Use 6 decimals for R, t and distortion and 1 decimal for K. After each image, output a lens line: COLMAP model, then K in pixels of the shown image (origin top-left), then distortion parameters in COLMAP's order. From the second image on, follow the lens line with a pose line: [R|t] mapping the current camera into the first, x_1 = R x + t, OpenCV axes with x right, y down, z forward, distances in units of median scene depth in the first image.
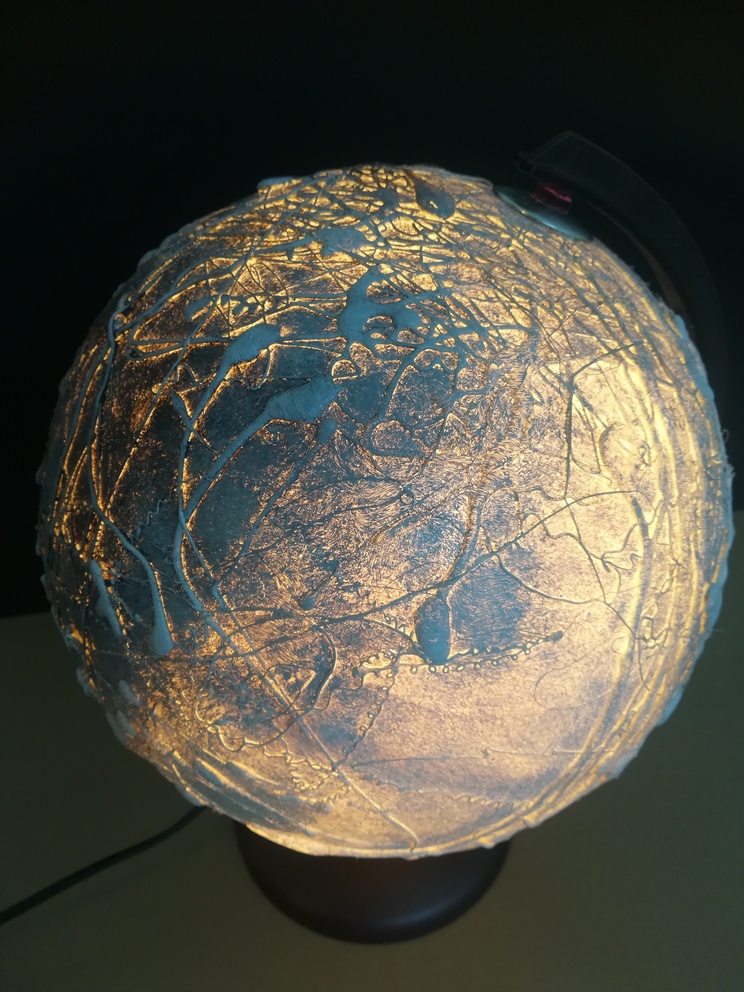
lens RADIAL K [[775.9, 0, 370.5], [0, 775.9, 495.1], [0, 0, 1]] dist [0.039498, -0.058000]
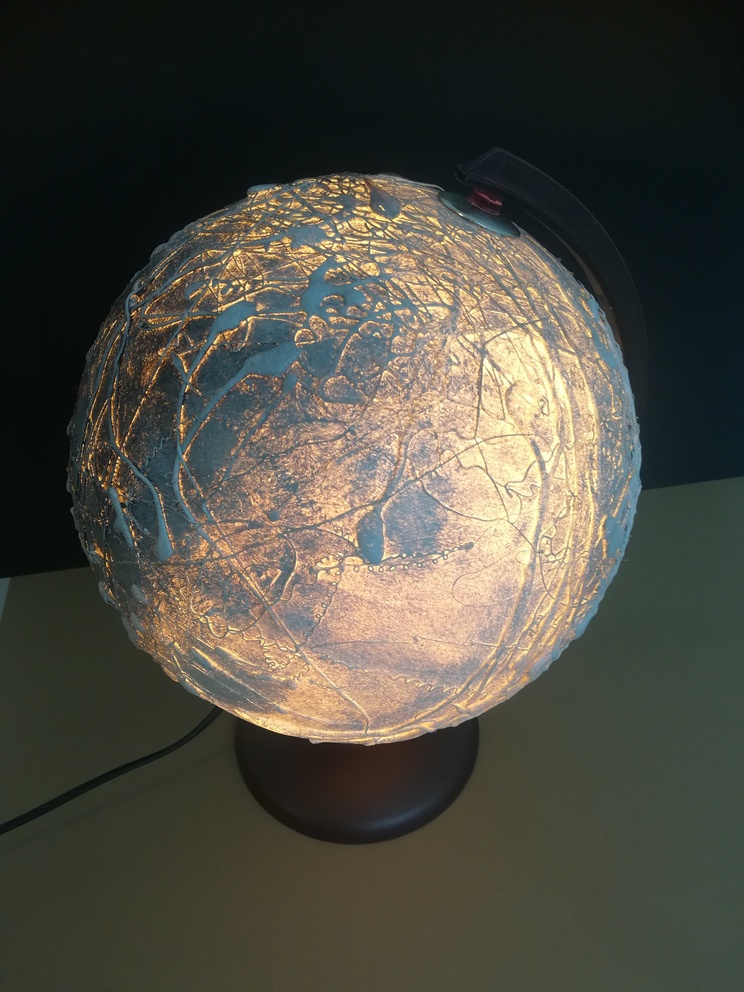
lens RADIAL K [[775.9, 0, 373.6], [0, 775.9, 497.0], [0, 0, 1]] dist [0.039498, -0.058000]
pose [[0.999652, 0.010124, -0.024363, 0.108552], [-0.009917, 0.999914, 0.008578, 0.087794], [0.024448, -0.008334, 0.999666, -0.276358]]
